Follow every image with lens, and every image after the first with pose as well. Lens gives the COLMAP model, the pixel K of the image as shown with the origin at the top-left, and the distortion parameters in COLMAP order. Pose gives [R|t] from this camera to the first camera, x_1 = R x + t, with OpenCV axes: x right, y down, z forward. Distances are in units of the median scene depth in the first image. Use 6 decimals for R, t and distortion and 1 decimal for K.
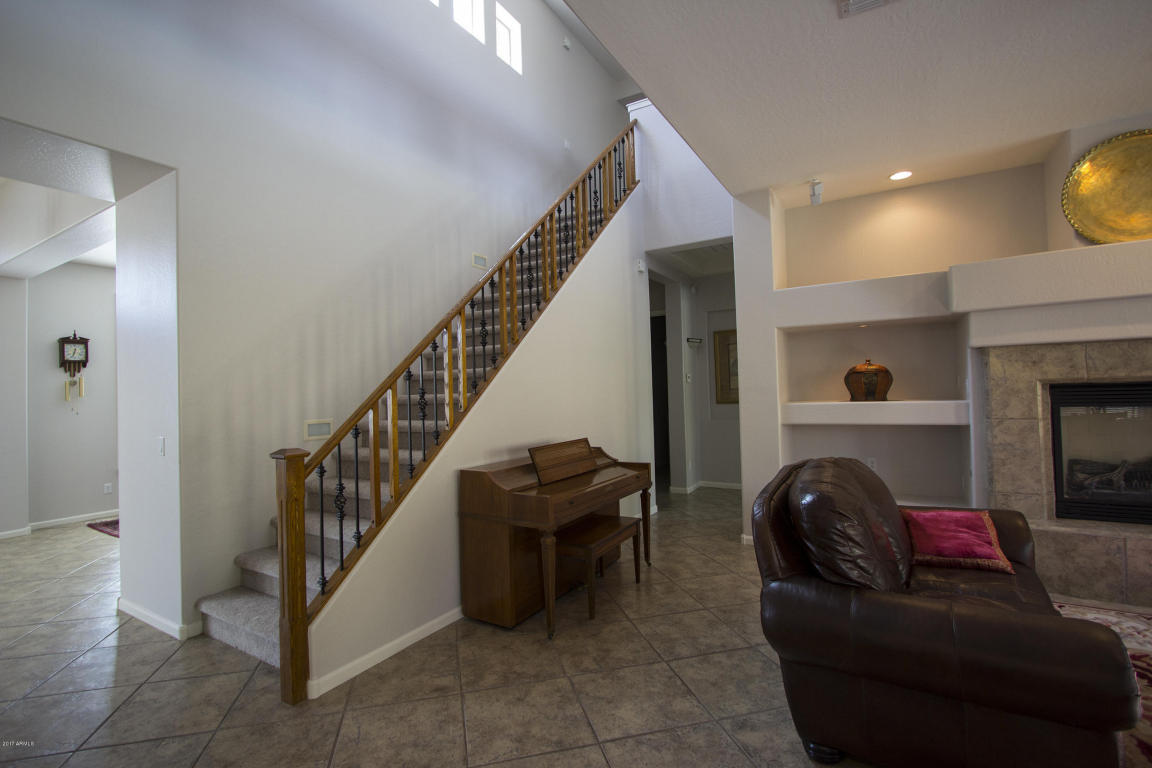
lens RADIAL K [[533.3, 0, 568.3], [0, 533.3, 380.0], [0, 0, 1]] dist [-0.016533, 0.001373]
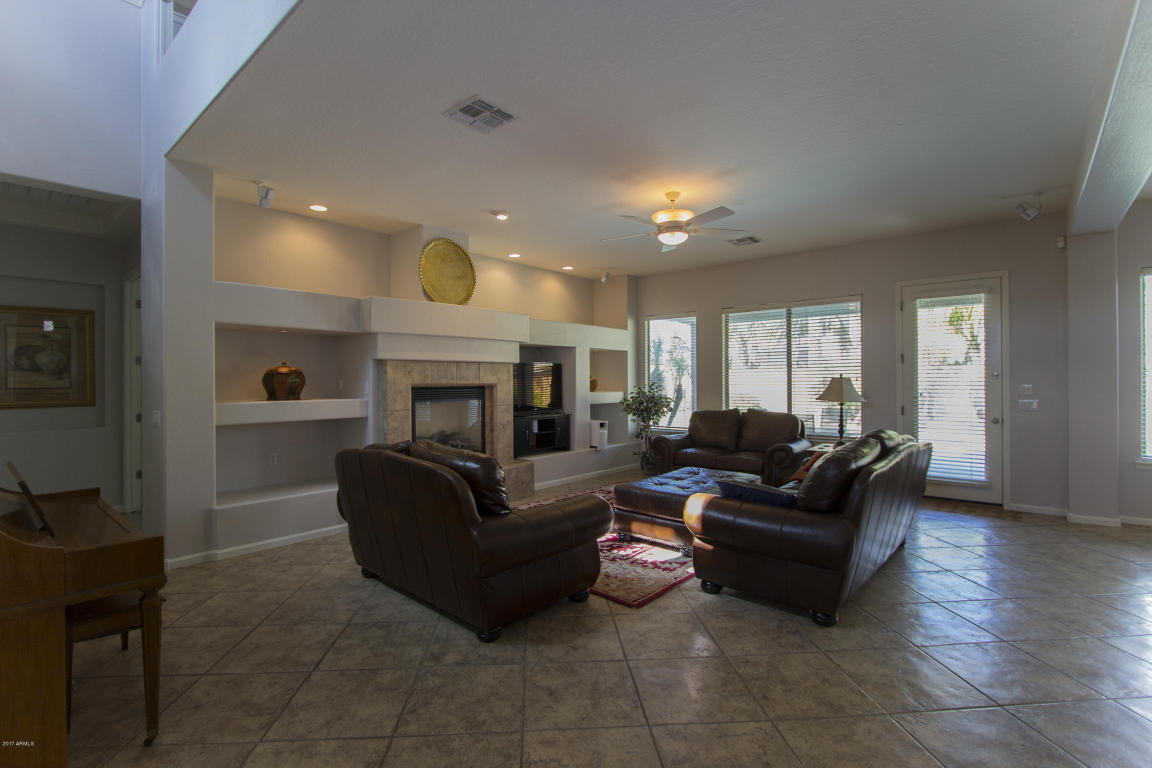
lens RADIAL K [[533.3, 0, 568.4], [0, 533.3, 378.9], [0, 0, 1]] dist [-0.016533, 0.001373]
pose [[0.163143, 0.032303, 0.986073, -0.520295], [-0.018893, 0.999383, -0.029613, 0.021440], [-0.986421, -0.013799, 0.163653, 0.304148]]
